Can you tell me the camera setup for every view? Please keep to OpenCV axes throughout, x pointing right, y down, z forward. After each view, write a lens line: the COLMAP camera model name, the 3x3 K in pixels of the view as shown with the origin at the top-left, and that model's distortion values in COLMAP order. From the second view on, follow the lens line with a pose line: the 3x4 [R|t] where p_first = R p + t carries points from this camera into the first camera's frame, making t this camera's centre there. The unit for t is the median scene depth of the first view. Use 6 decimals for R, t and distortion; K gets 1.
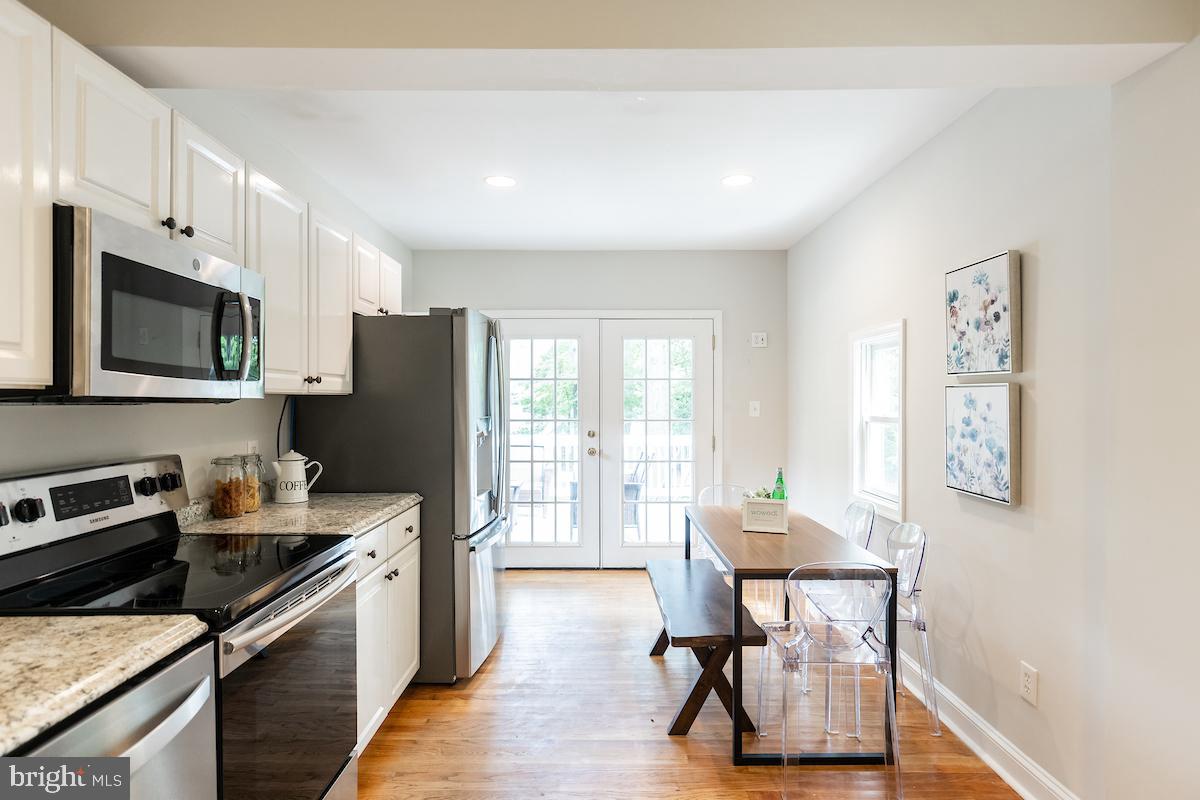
lens RADIAL K [[682.5, 0, 574.0], [0, 682.5, 402.2], [0, 0, 1]] dist [0.006188, 0.000978]
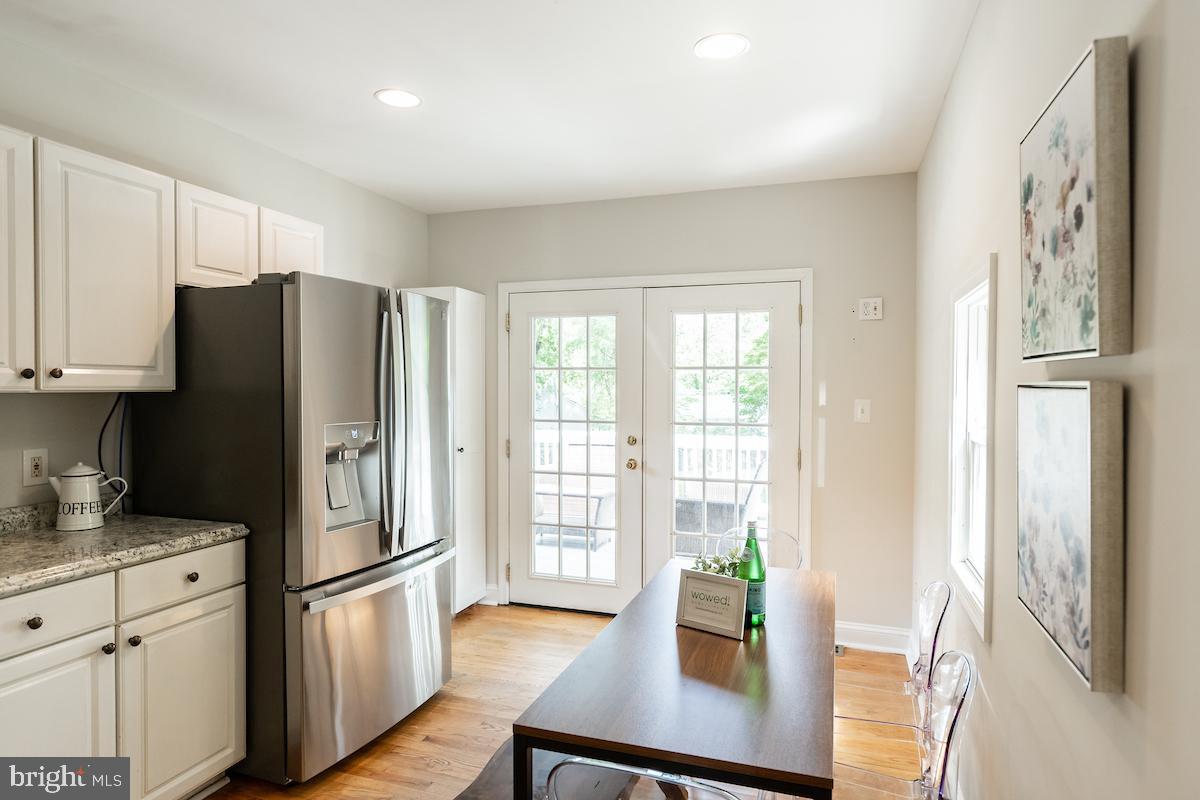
lens RADIAL K [[715.9, 0, 563.7], [0, 715.9, 399.3], [0, 0, 1]] dist [-0.002750, -0.000728]
pose [[0.946487, 0.009708, -0.322597, 0.417370], [-0.005688, 0.999894, 0.013402, -0.018477], [0.322693, -0.010850, 0.946442, 0.446054]]
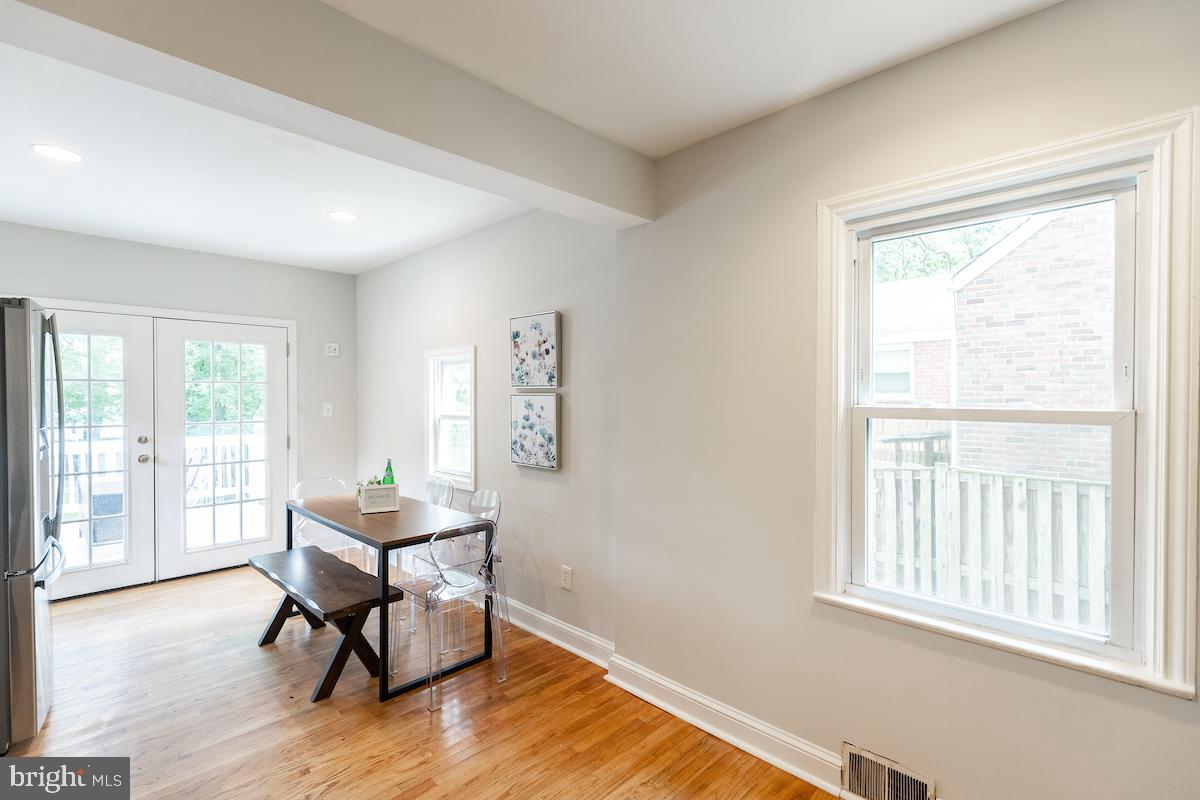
lens RADIAL K [[575.0, 0, 614.1], [0, 575.0, 399.5], [0, 0, 1]] dist [0.007654, -0.000692]
pose [[0.682890, -0.005273, 0.730502, -0.220861], [0.004727, 0.999985, 0.002799, -0.015462], [-0.730506, 0.001542, 0.682905, -0.016947]]
